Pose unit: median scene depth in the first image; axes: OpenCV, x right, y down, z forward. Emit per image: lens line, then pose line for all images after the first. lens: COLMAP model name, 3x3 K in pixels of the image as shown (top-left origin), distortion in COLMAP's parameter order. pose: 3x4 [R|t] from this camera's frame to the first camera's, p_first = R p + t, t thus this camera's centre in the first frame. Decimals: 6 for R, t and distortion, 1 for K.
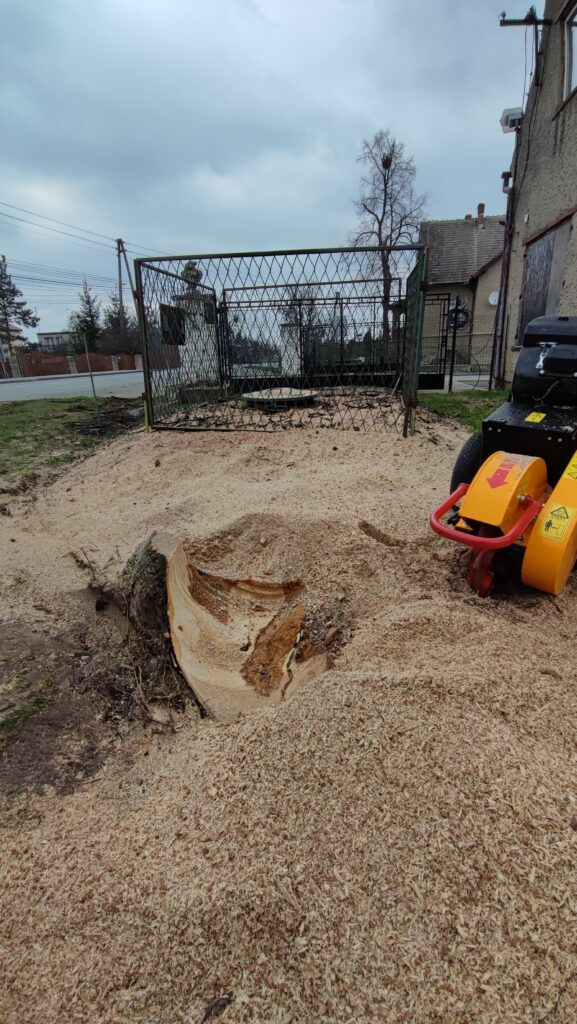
lens RADIAL K [[455.5, 0, 288.5], [0, 455.5, 512.0], [0, 0, 1]] dist [0.016811, -0.029500]
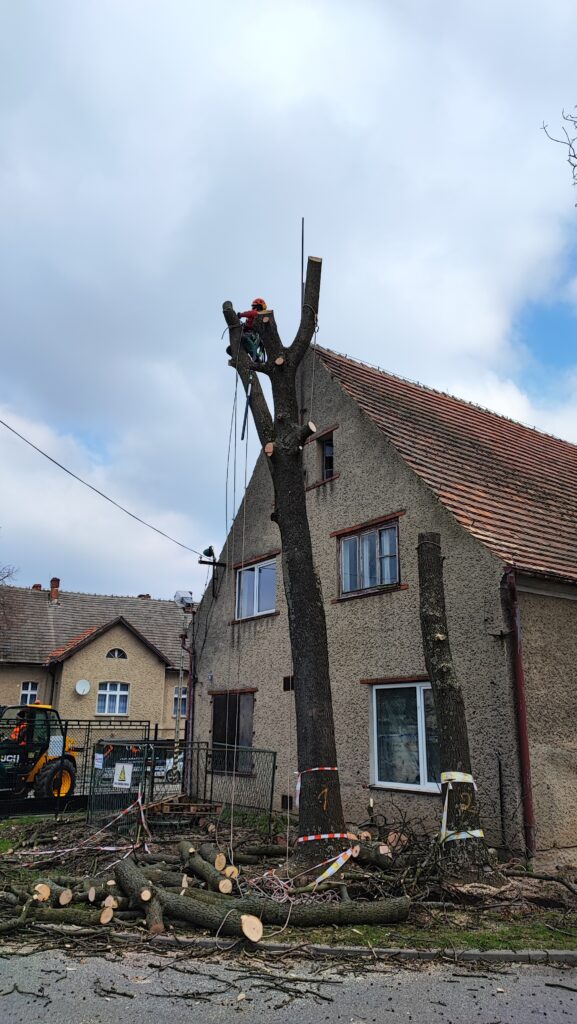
lens RADIAL K [[741.7, 0, 288.5], [0, 741.7, 512.0], [0, 0, 1]] dist [0.068166, -0.067445]
pose [[0.718743, 0.231907, 0.655460, -0.267294], [0.191639, 0.840138, -0.507389, 0.038944], [-0.668344, 0.490294, 0.559400, -0.199567]]
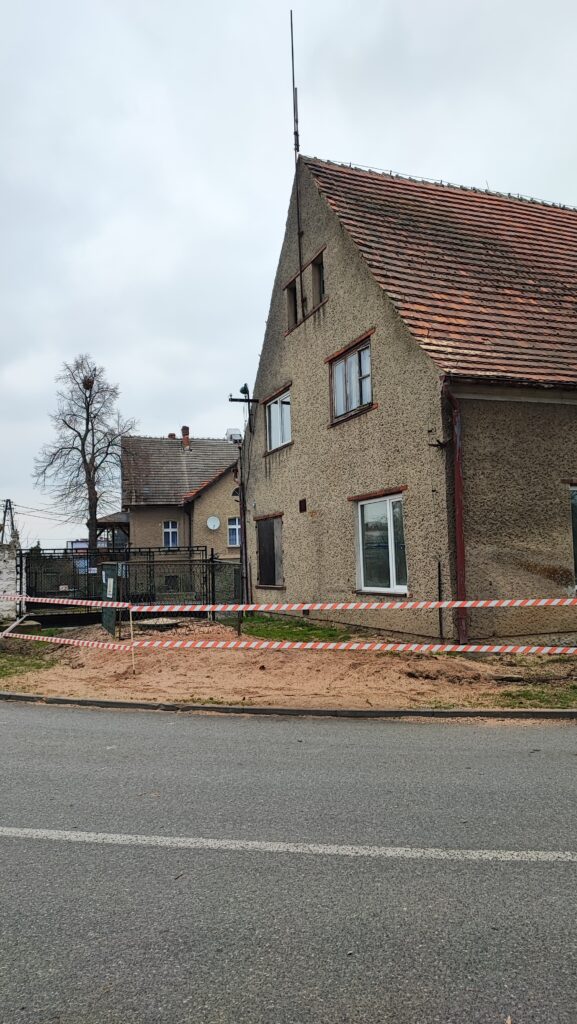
lens RADIAL K [[741.7, 0, 288.5], [0, 741.7, 512.0], [0, 0, 1]] dist [0.068166, -0.067445]
pose [[0.866223, 0.038150, 0.498198, -0.176542], [0.164231, 0.919942, -0.355997, 0.079576], [-0.471895, 0.390193, 0.790610, -0.290676]]
